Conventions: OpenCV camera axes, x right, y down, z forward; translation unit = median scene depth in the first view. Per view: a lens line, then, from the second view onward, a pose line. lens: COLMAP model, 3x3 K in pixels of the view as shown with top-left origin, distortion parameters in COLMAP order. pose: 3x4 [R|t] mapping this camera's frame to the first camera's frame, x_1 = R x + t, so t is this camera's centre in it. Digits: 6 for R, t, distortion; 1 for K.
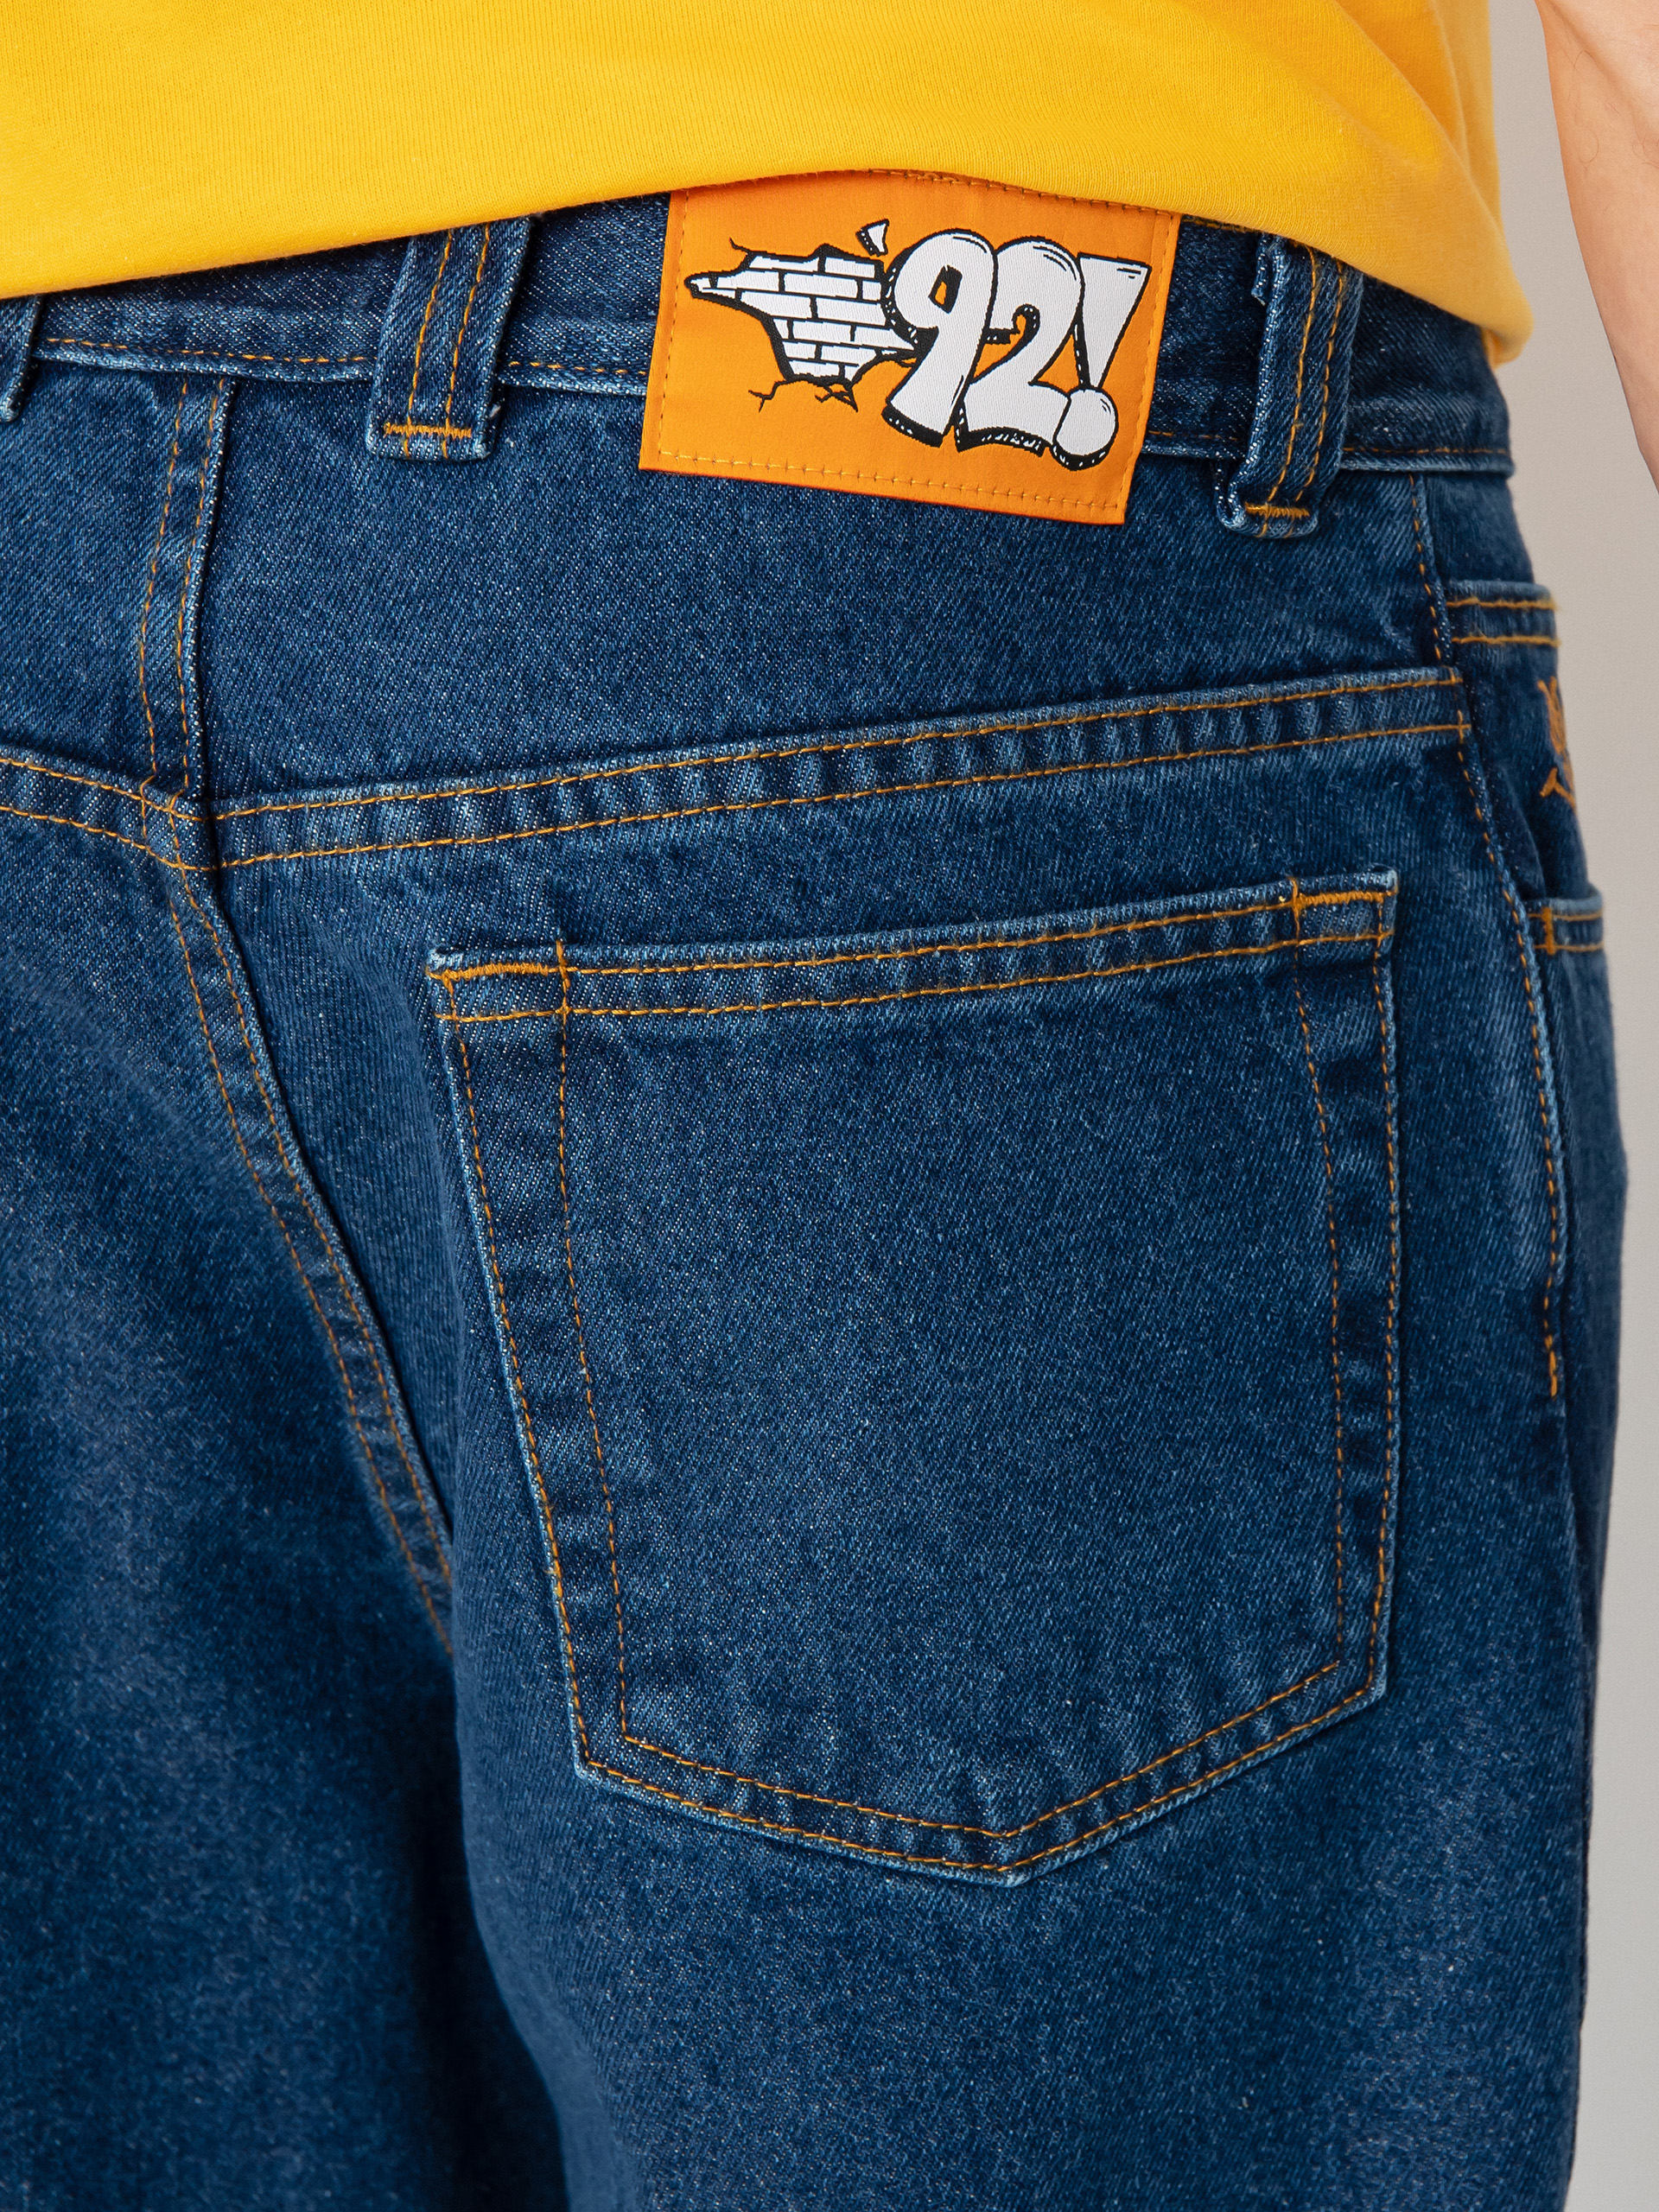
lens RADIAL K [[3740.1, 0, 830.2], [0, 3740.1, 1103.6], [0, 0, 1]] dist [-0.291310, 0.000000]
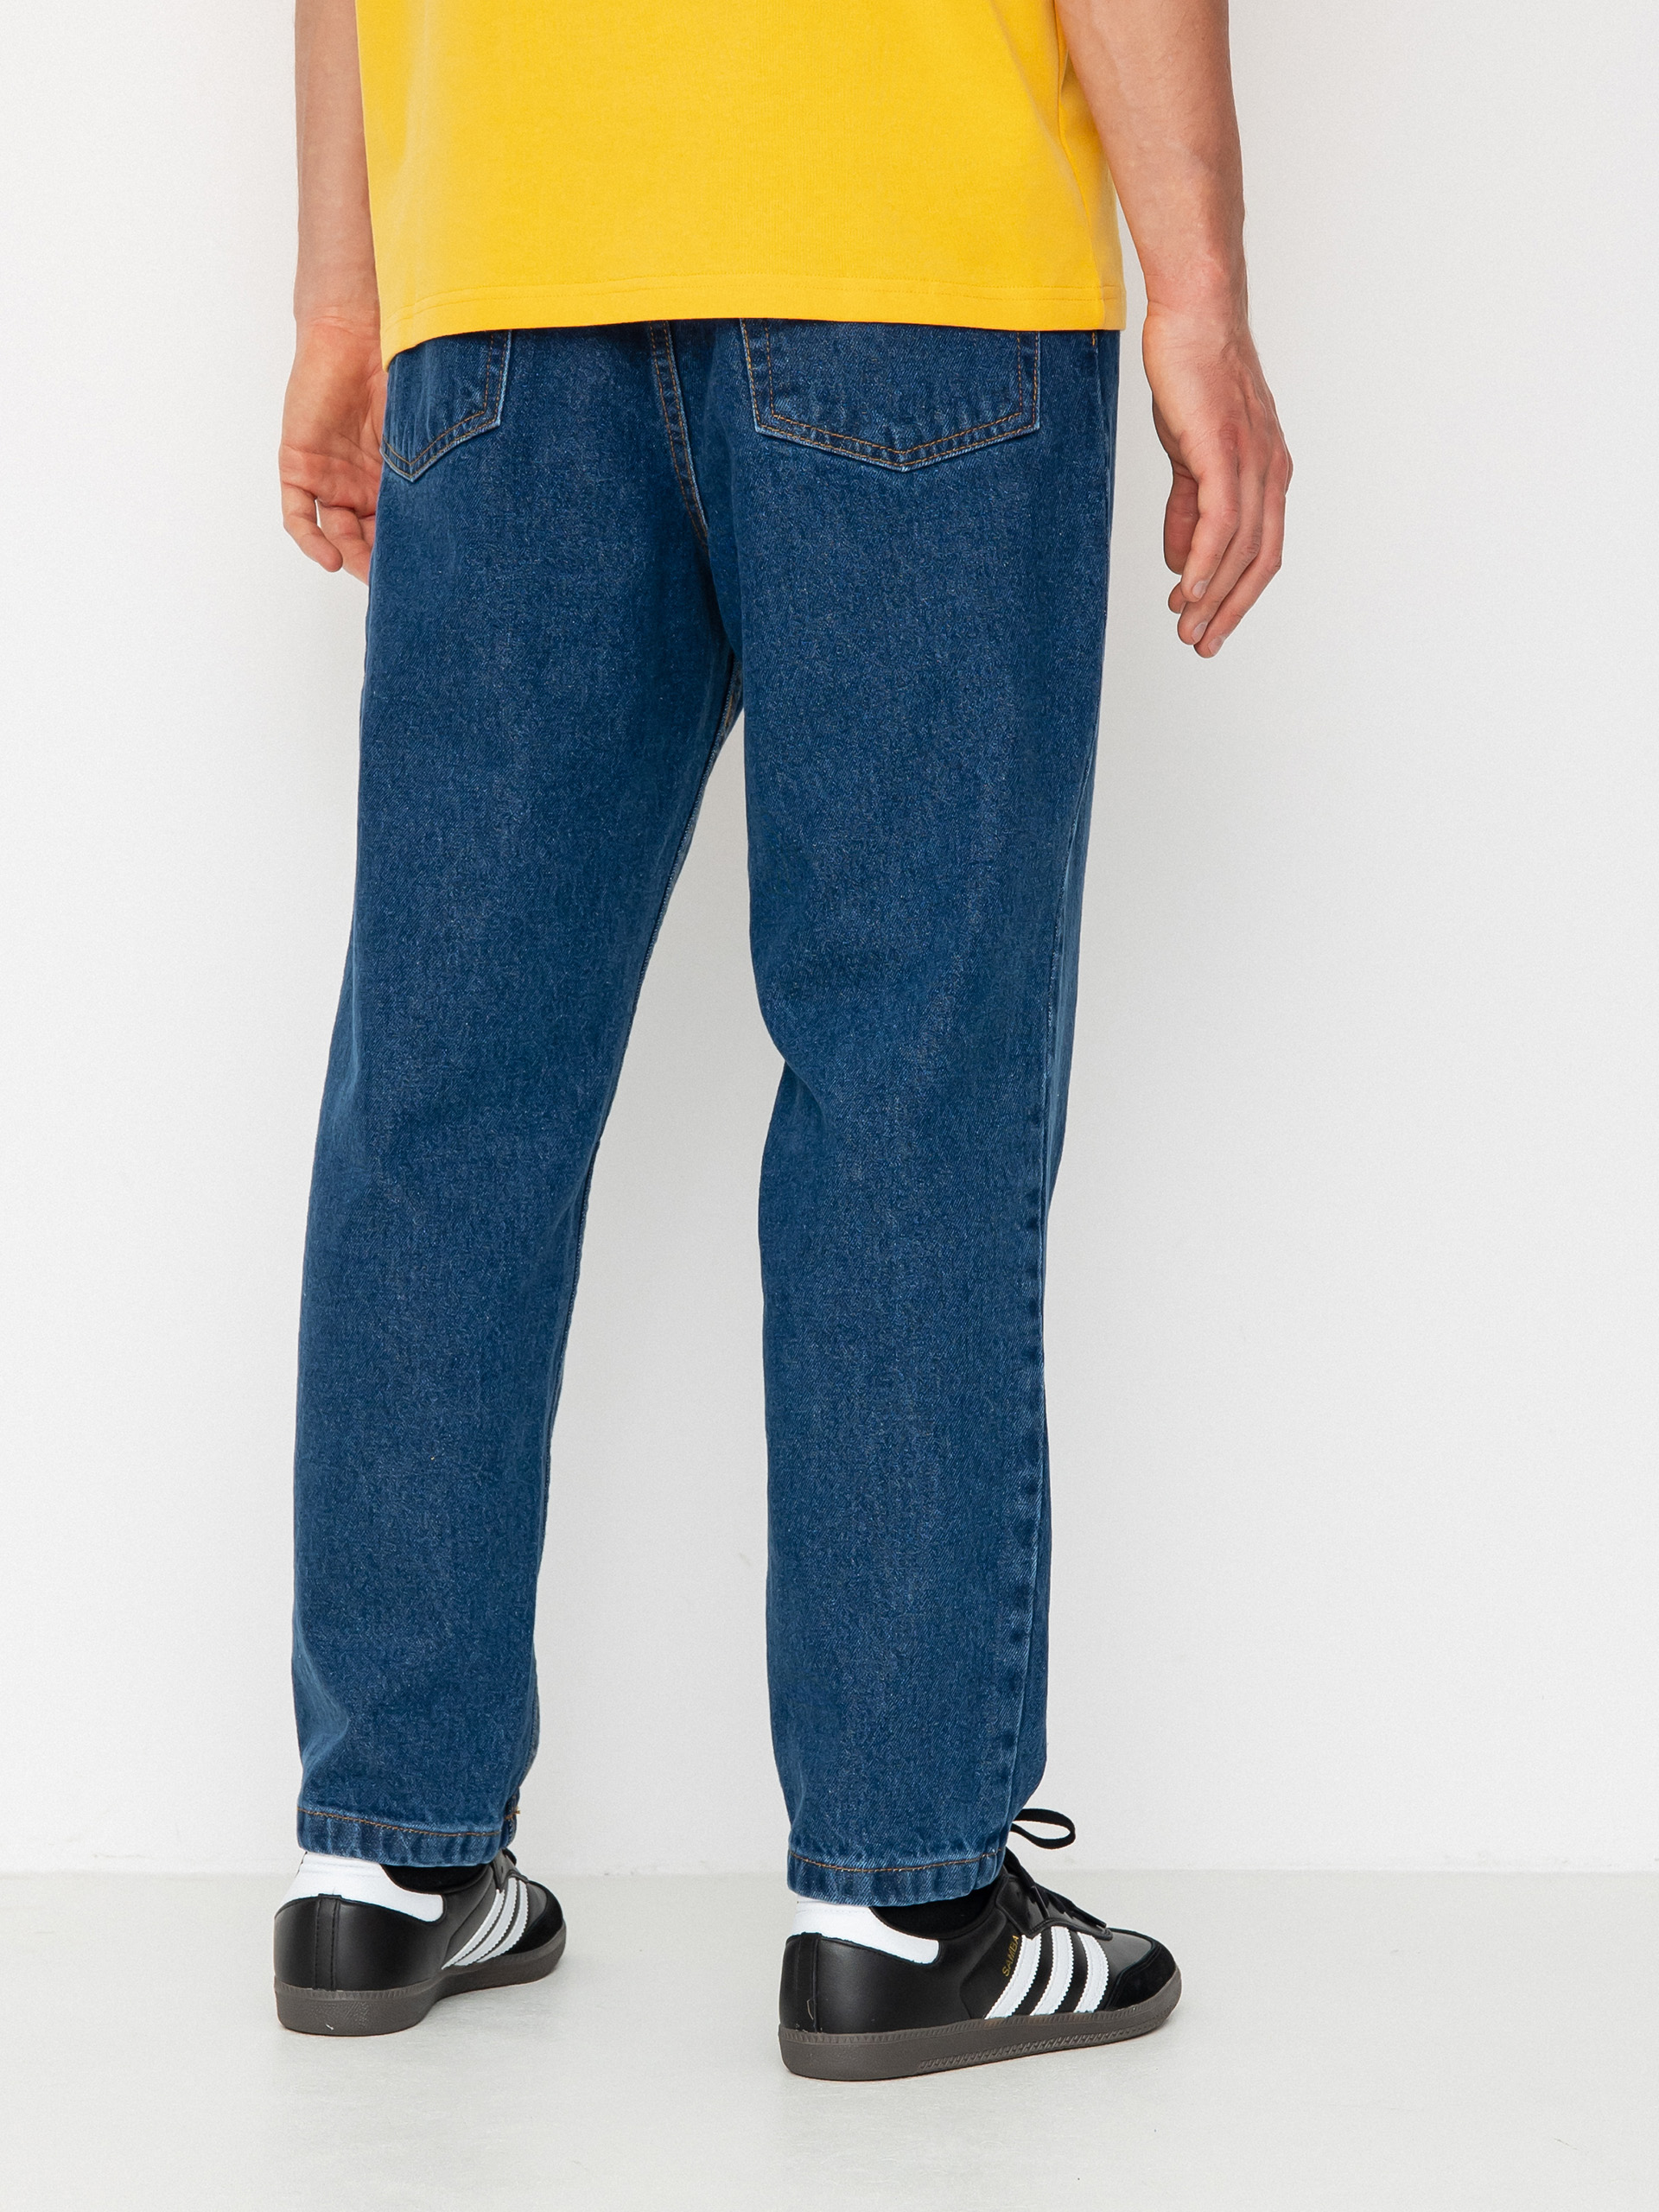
lens RADIAL K [[3740.1, 0, 829.7], [0, 3740.1, 1106.2], [0, 0, 1]] dist [-0.291310, 0.000000]
pose [[0.999422, -0.009574, 0.032605, -0.110504], [0.005004, 0.990495, 0.137455, 0.307695], [-0.033612, -0.137212, 0.989971, -1.967634]]
